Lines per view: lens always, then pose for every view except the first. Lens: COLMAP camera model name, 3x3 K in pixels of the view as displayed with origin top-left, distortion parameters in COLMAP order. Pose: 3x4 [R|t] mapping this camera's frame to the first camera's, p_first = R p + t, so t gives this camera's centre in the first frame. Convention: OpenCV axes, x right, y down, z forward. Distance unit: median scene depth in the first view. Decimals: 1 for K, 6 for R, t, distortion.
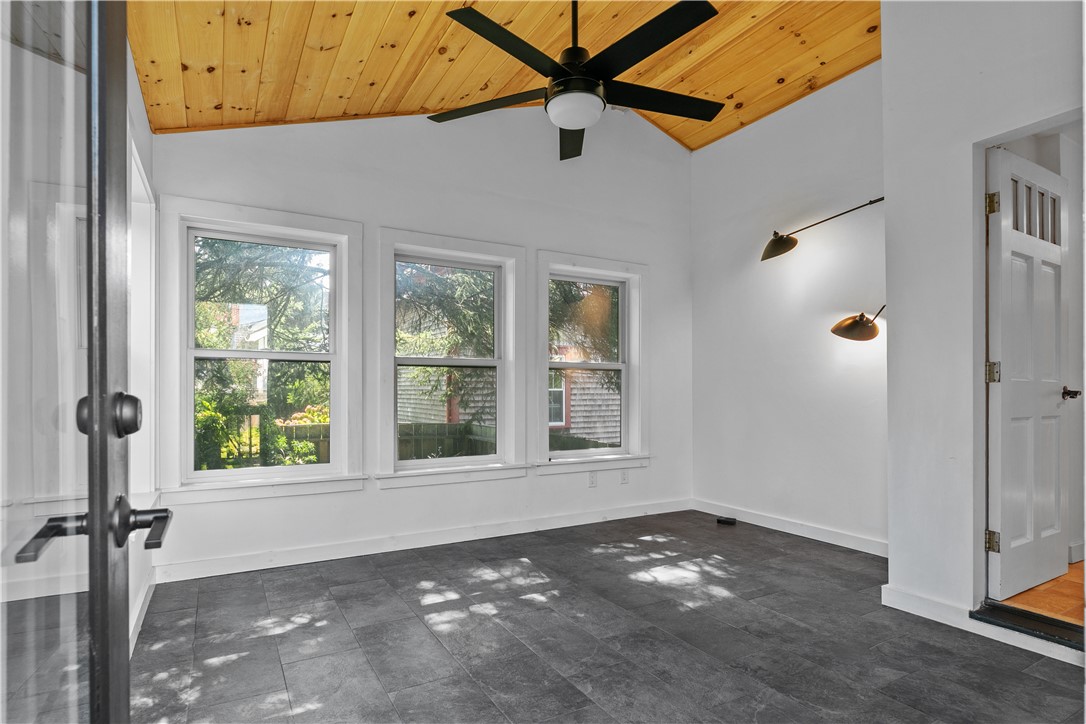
lens RADIAL K [[559.4, 0, 530.6], [0, 559.4, 388.4], [0, 0, 1]] dist [-0.001035, -0.000215]
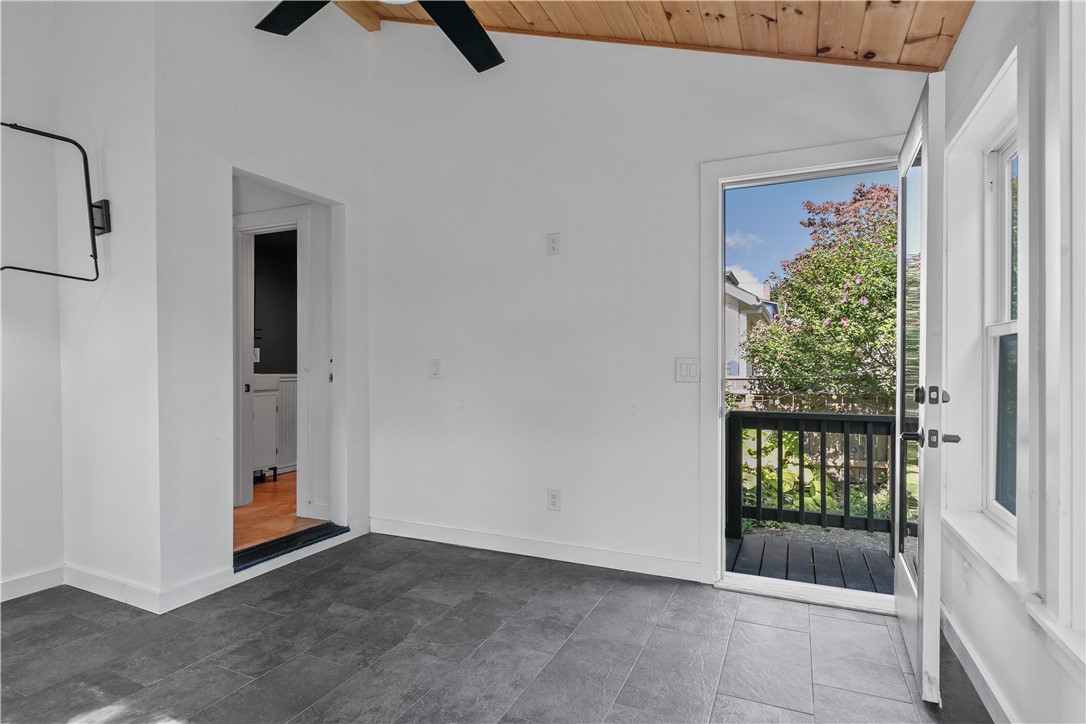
lens RADIAL K [[559.4, 0, 540.6], [0, 559.4, 365.6], [0, 0, 1]] dist [-0.001035, -0.000215]
pose [[-0.587751, 0.000987, 0.809041, -0.557869], [-0.002056, 0.999994, -0.002714, -0.021313], [-0.809039, -0.003258, -0.587745, 1.226121]]
